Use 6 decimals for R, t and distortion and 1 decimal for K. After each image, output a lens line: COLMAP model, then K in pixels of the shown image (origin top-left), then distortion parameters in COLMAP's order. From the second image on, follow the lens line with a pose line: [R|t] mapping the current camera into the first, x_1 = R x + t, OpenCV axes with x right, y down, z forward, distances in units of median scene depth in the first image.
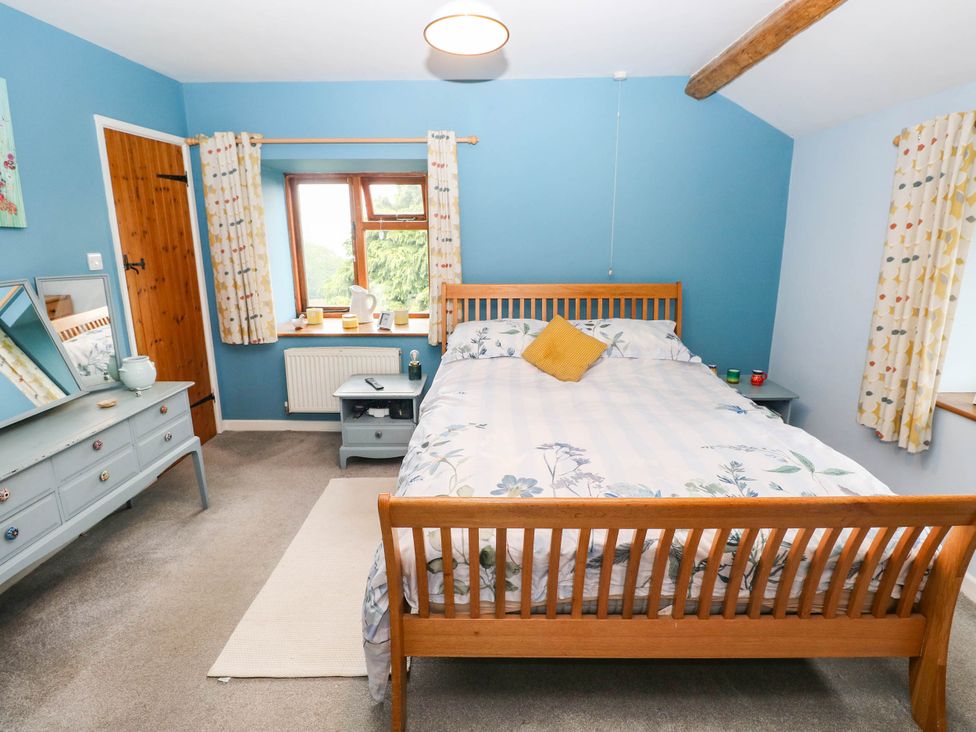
lens RADIAL K [[508.6, 0, 485.6], [0, 508.6, 364.3], [0, 0, 1]] dist [0.003022, -0.014621]
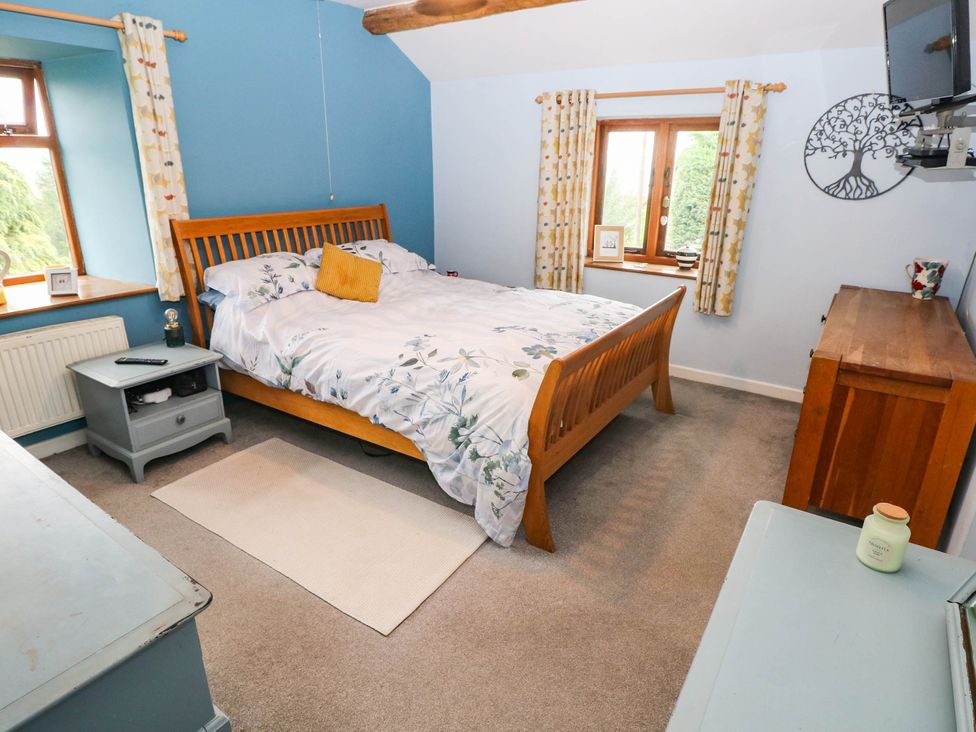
lens RADIAL K [[554.0, 0, 484.3], [0, 554.0, 362.9], [0, 0, 1]] dist [0.013077, -0.020437]
pose [[0.558691, -0.273162, 0.783101, -0.603424], [0.190964, 0.961204, 0.199048, -0.027425], [-0.807092, 0.038337, 0.589180, 0.118885]]
